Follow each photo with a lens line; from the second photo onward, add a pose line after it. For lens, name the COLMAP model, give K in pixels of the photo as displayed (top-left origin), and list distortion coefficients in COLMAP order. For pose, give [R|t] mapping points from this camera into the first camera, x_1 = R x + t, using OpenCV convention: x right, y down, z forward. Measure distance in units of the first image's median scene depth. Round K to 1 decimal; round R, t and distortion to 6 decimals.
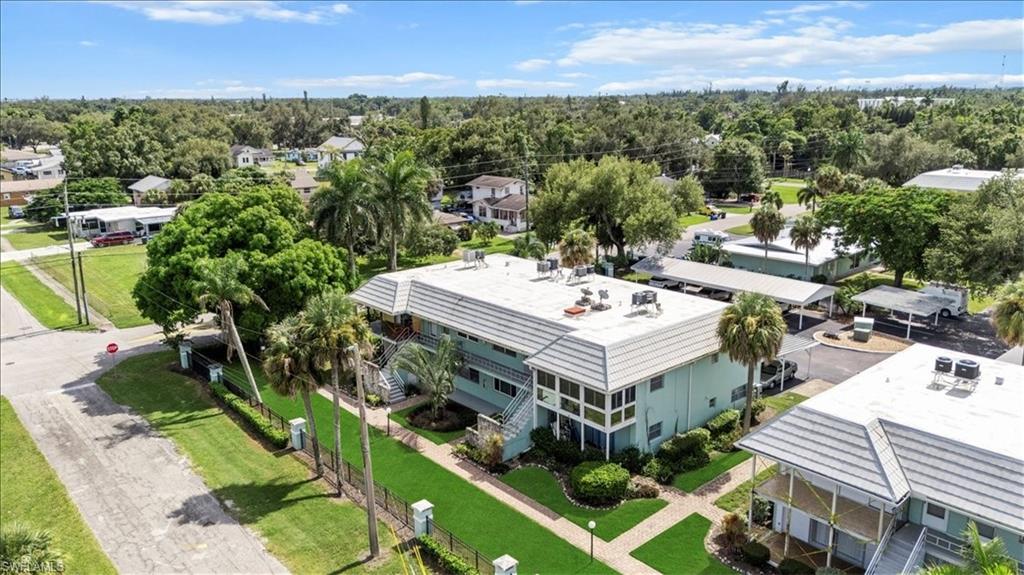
lens RADIAL K [[754.7, 0, 516.4], [0, 754.7, 289.8], [0, 0, 1]] dist [0.042452, -0.005297]
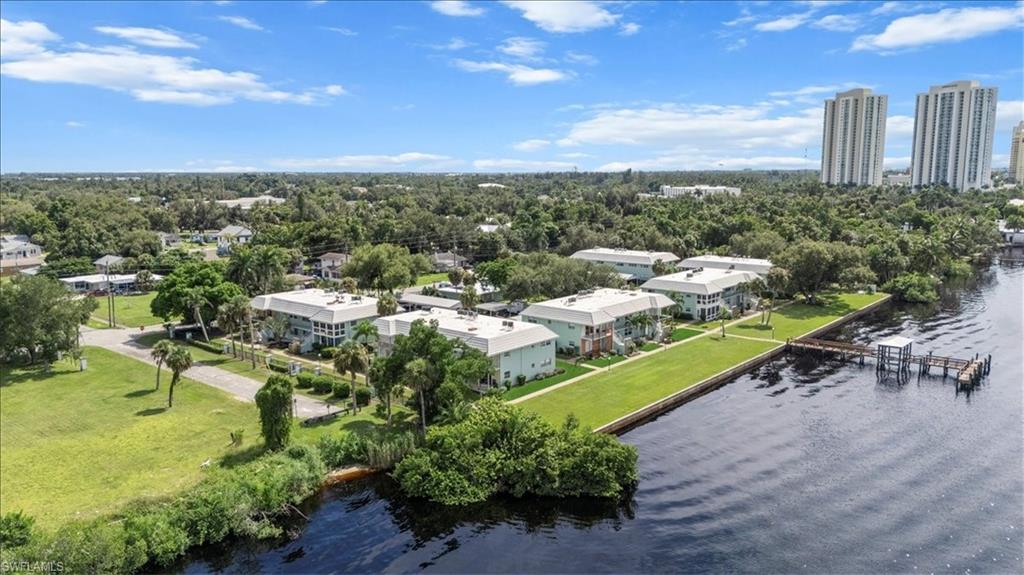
lens RADIAL K [[756.3, 0, 532.8], [0, 756.3, 286.9], [0, 0, 1]] dist [0.015049, -0.010905]
pose [[0.987714, -0.015756, 0.155478, 0.244256], [0.030955, 0.994917, -0.095821, 0.165834], [-0.153178, 0.099457, 0.983181, -1.197947]]
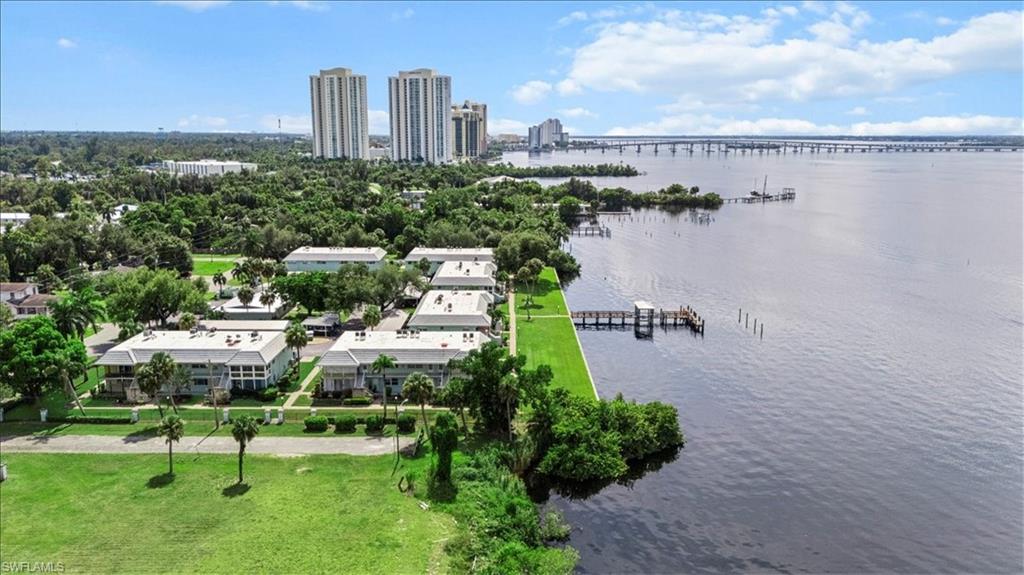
lens RADIAL K [[756.3, 0, 532.8], [0, 756.3, 286.9], [0, 0, 1]] dist [0.015049, -0.010905]
pose [[0.642739, -0.130791, 0.754838, -0.770045], [0.171554, 0.984868, 0.024572, -0.033224], [-0.746630, 0.113703, 0.655451, -0.974132]]
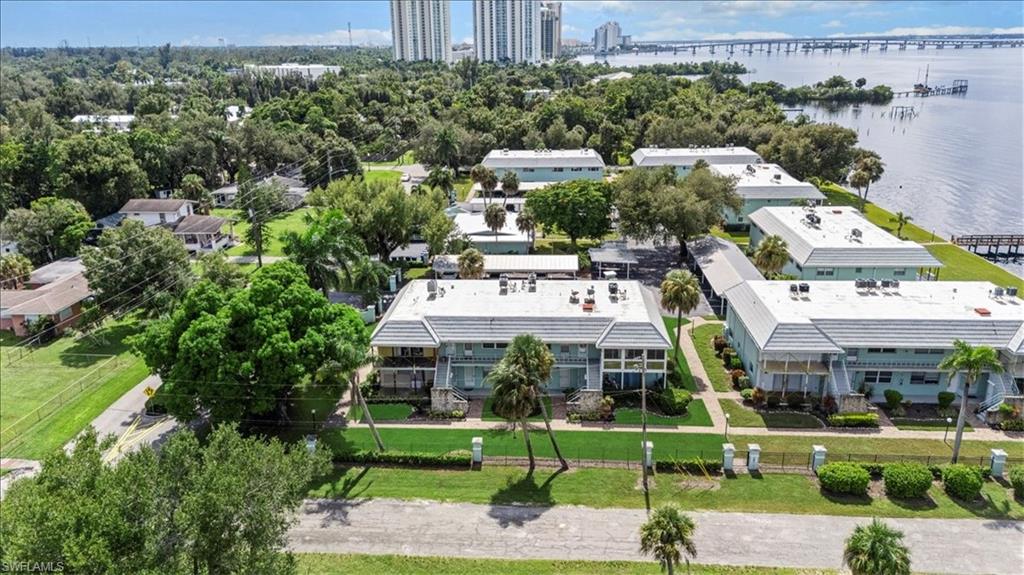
lens RADIAL K [[745.6, 0, 524.3], [0, 745.6, 287.7], [0, 0, 1]] dist [0.066034, -0.089196]
pose [[0.698627, -0.217340, 0.681677, -0.642777], [0.179318, 0.975527, 0.127252, -0.140422], [-0.692651, 0.033335, 0.720503, 0.011472]]
